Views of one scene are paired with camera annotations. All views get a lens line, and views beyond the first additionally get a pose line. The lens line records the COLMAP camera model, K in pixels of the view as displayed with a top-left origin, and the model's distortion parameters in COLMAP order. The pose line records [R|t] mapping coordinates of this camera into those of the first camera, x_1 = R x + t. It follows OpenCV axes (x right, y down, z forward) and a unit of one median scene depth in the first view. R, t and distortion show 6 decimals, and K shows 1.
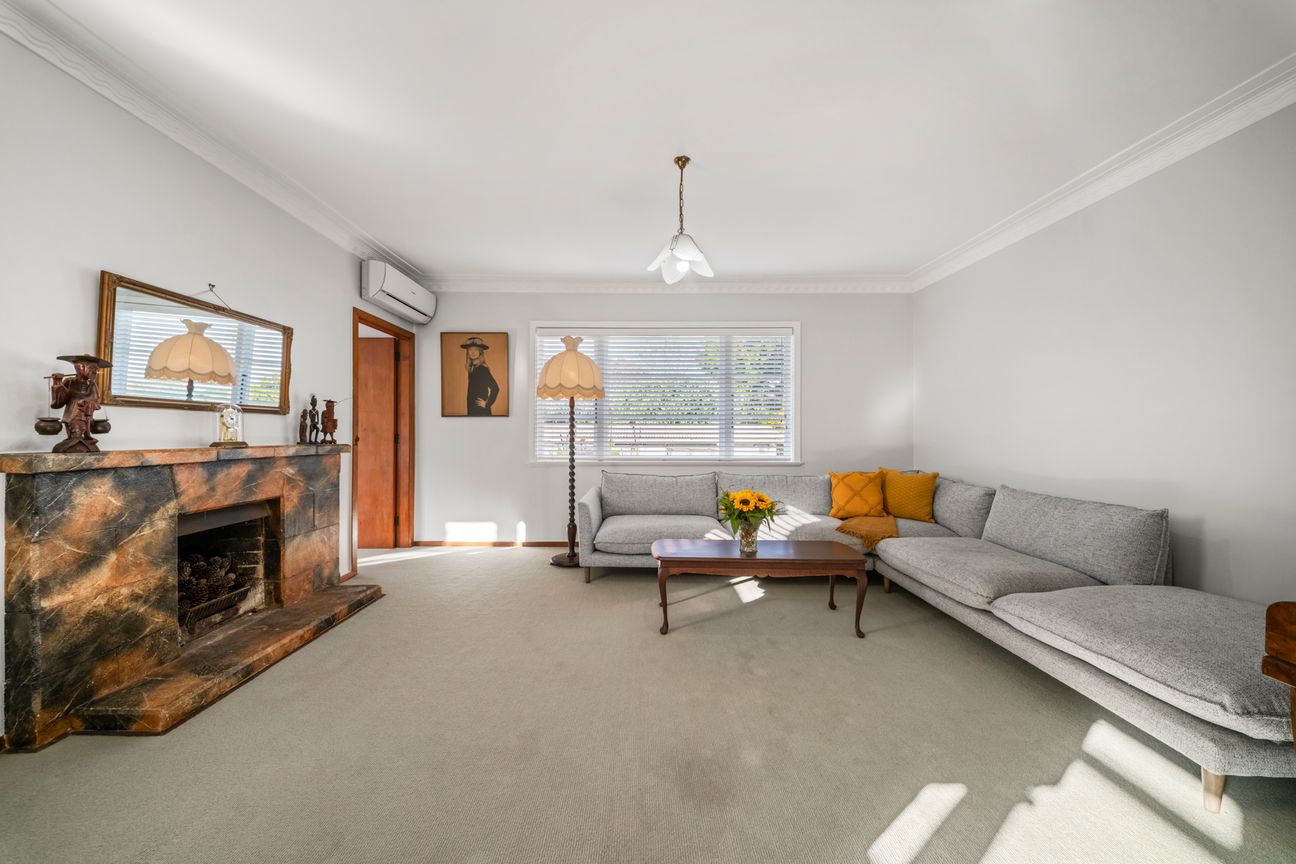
lens RADIAL K [[453.2, 0, 644.2], [0, 453.2, 428.5], [0, 0, 1]] dist [-0.006812, -0.000447]
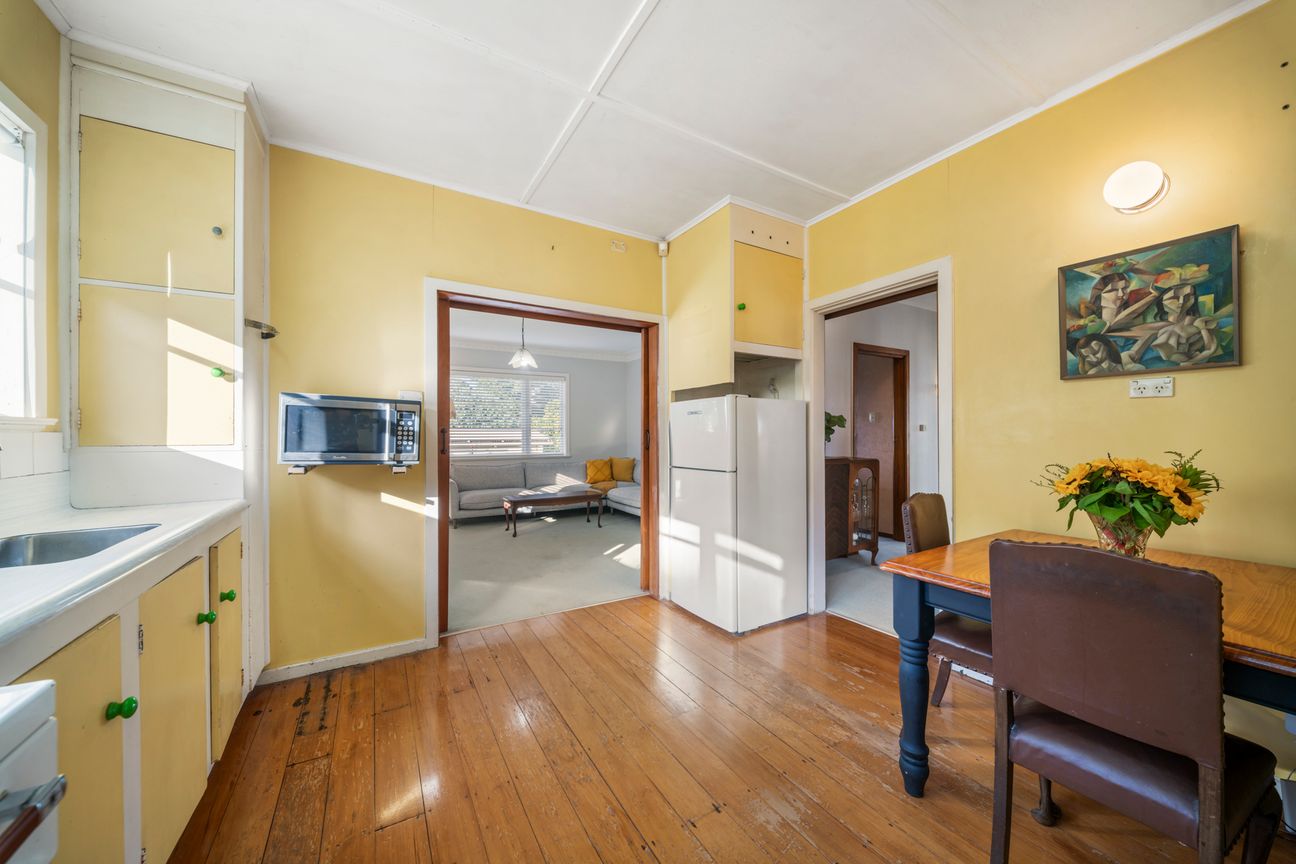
lens RADIAL K [[453.2, 0, 642.9], [0, 453.2, 433.3], [0, 0, 1]] dist [-0.006812, -0.000447]
pose [[0.862303, -0.003465, 0.506380, -0.383267], [-0.002851, 0.999928, 0.011697, -0.041394], [-0.506384, -0.011530, 0.862231, -0.839117]]
